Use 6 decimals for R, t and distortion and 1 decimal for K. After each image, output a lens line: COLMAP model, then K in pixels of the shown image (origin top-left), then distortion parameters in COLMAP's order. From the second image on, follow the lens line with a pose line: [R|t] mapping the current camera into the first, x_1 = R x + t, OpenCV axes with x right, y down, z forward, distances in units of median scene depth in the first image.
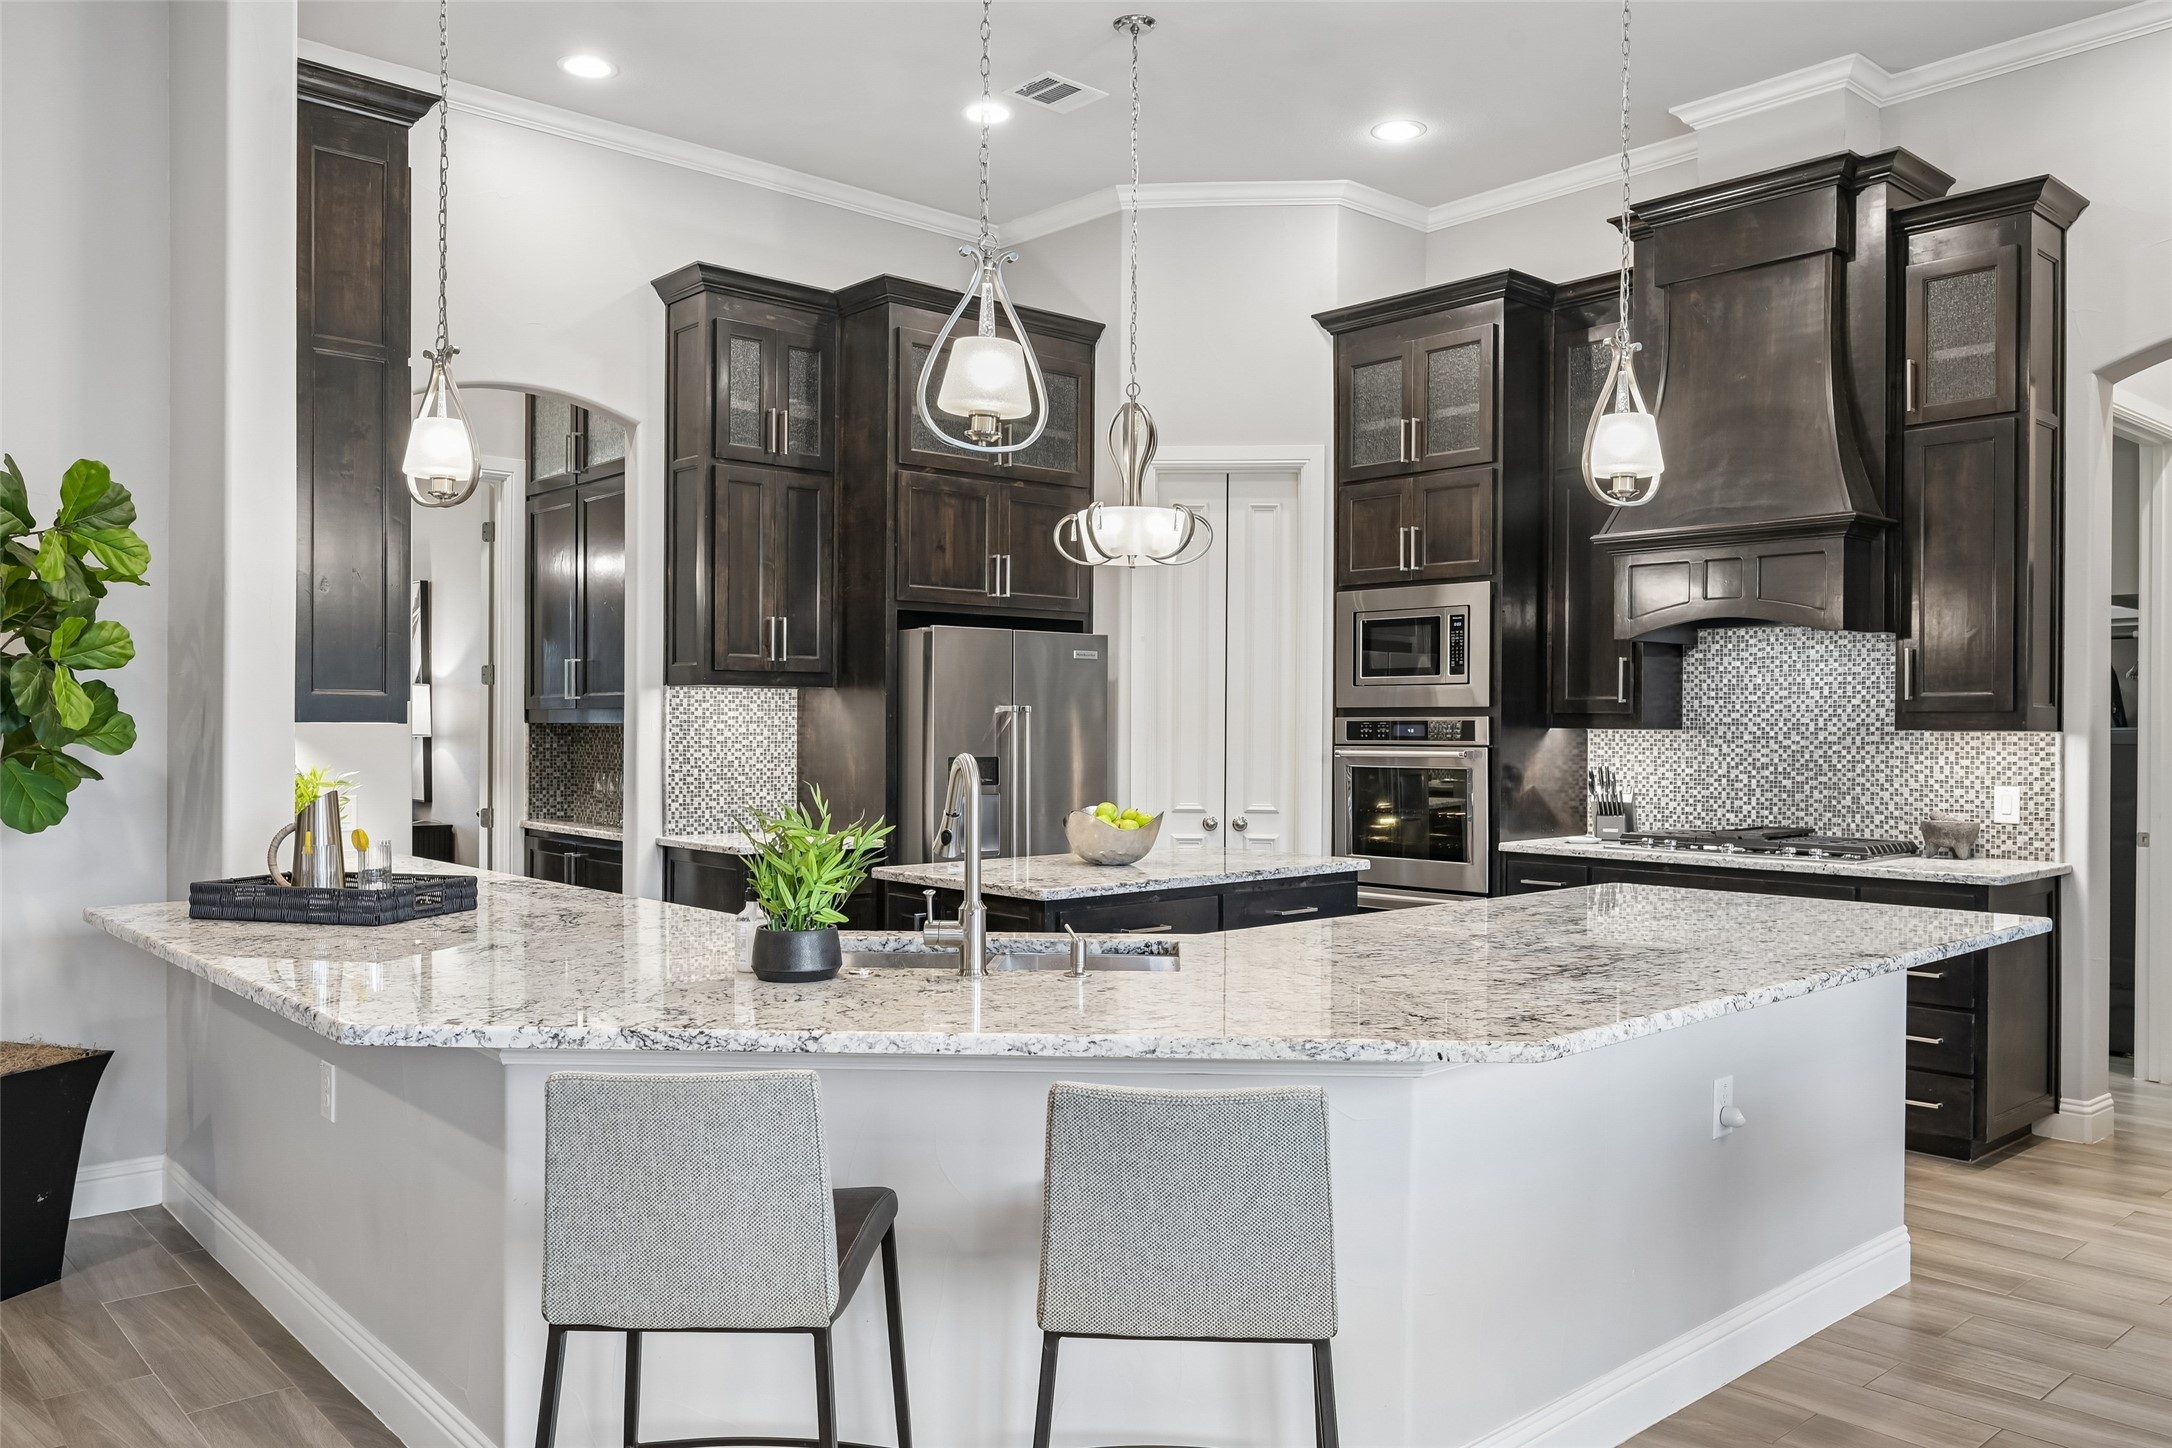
lens RADIAL K [[1613.4, 0, 1136.5], [0, 1613.4, 727.6], [0, 0, 1]] dist [0.001854, 0.002016]
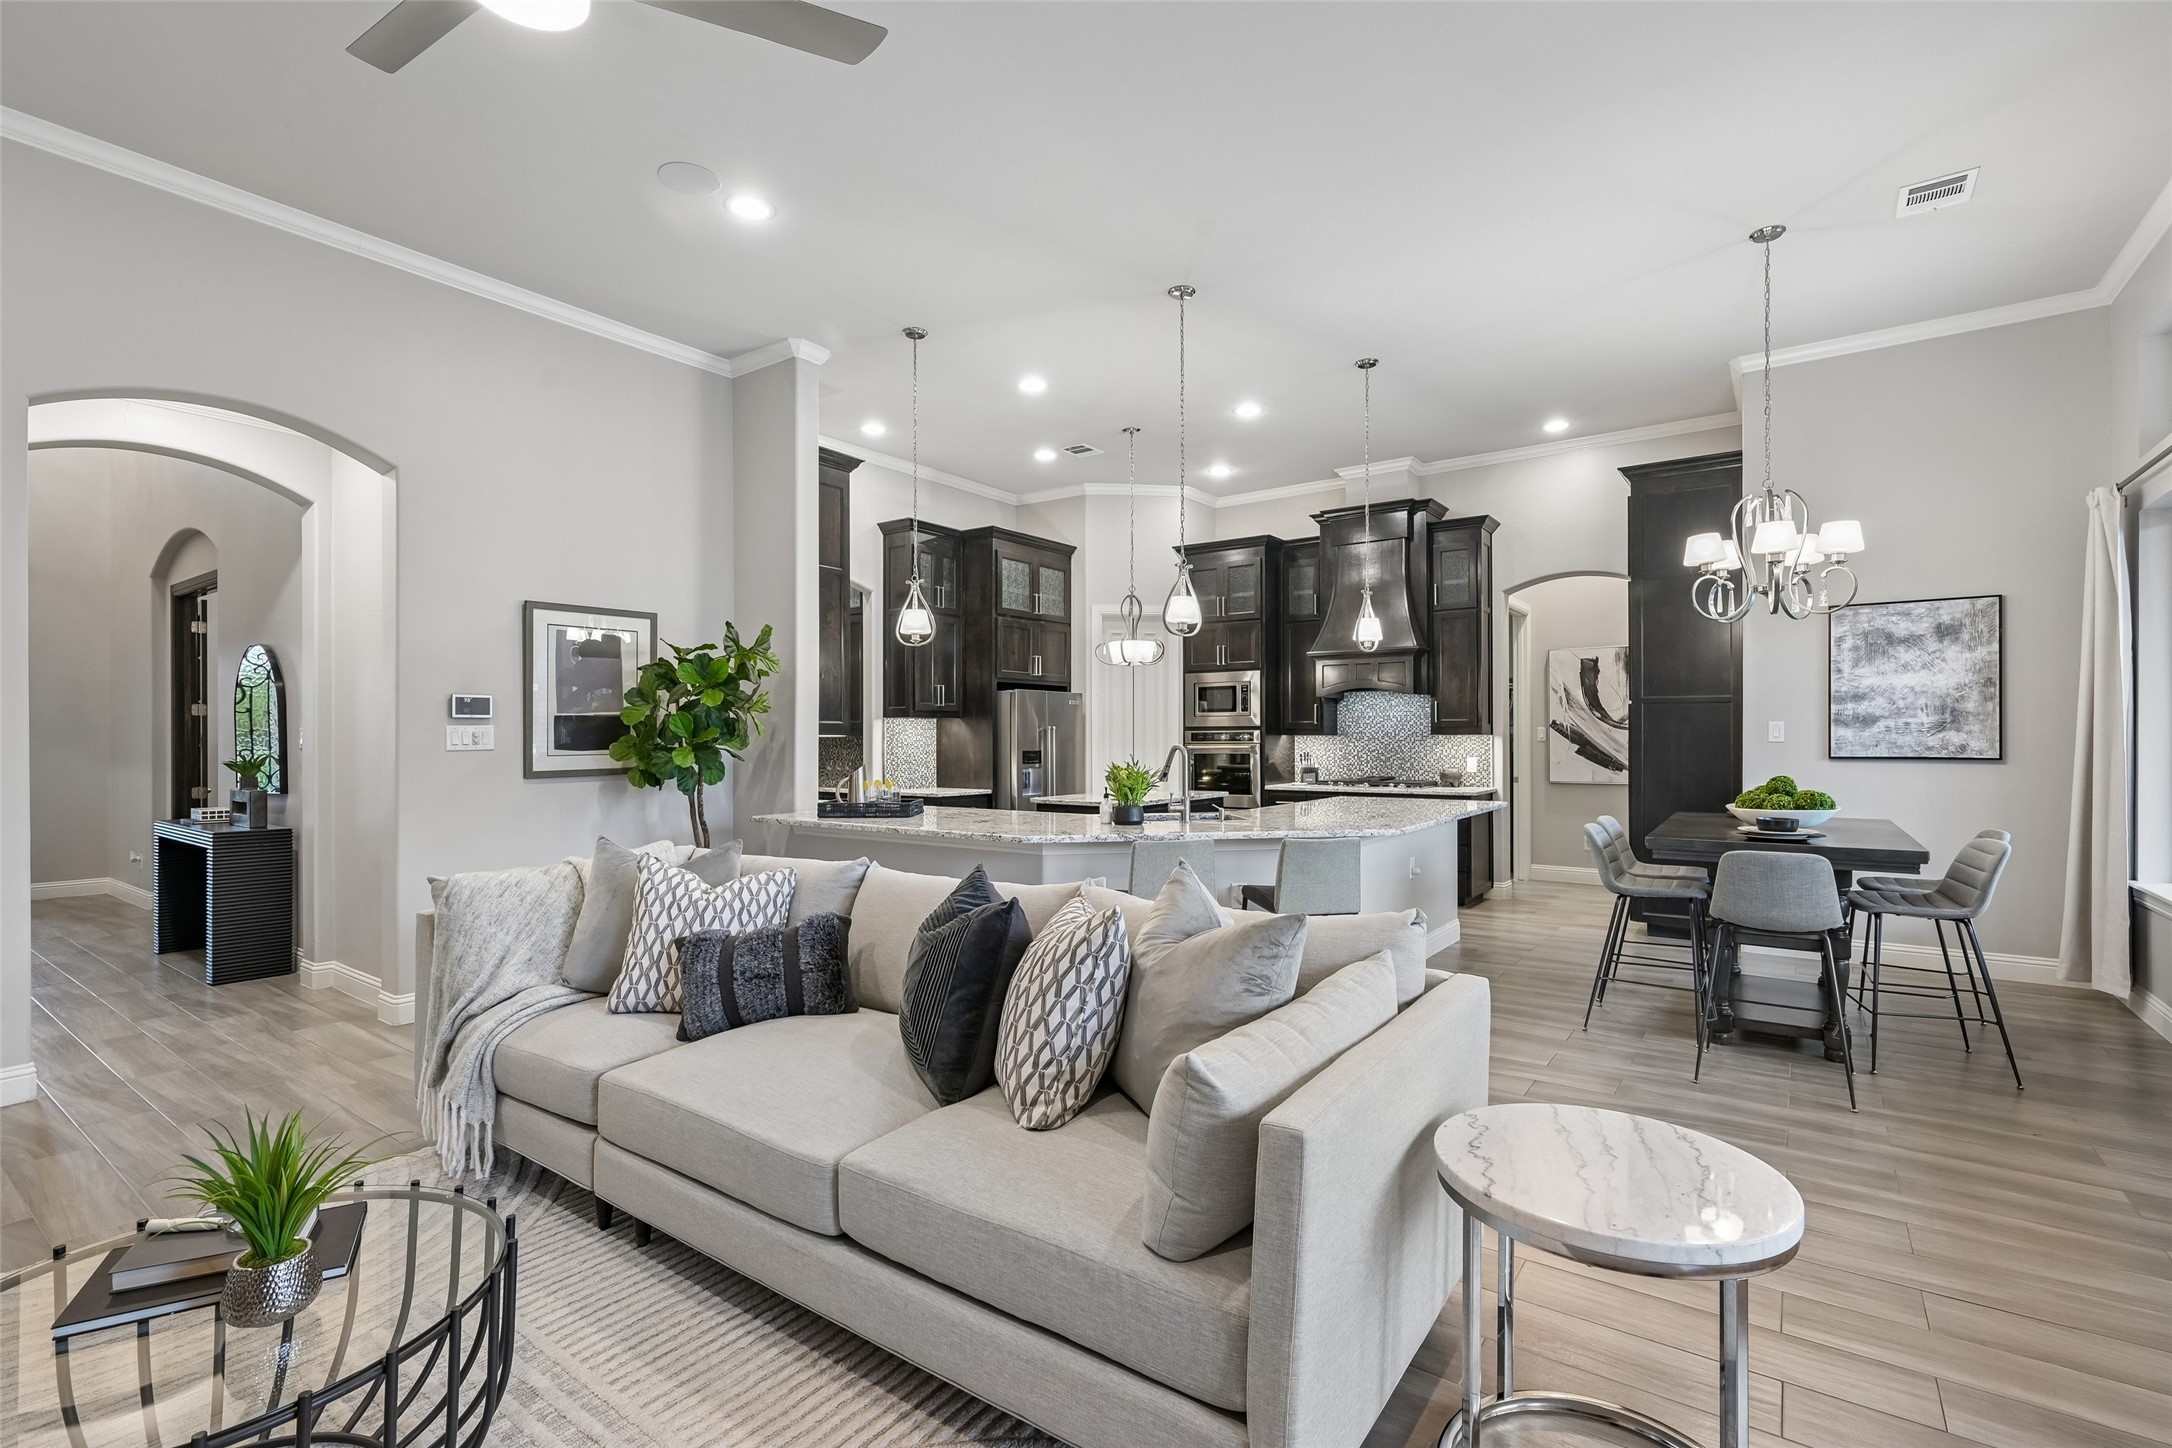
lens RADIAL K [[980.0, 0, 1125.3], [0, 980.0, 730.7], [0, 0, 1]] dist [0.003429, 0.000486]
pose [[0.975358, -0.006072, 0.220546, -0.267338], [0.007842, 0.999944, -0.007149, 0.002283], [-0.220490, 0.008702, 0.975350, -0.298937]]
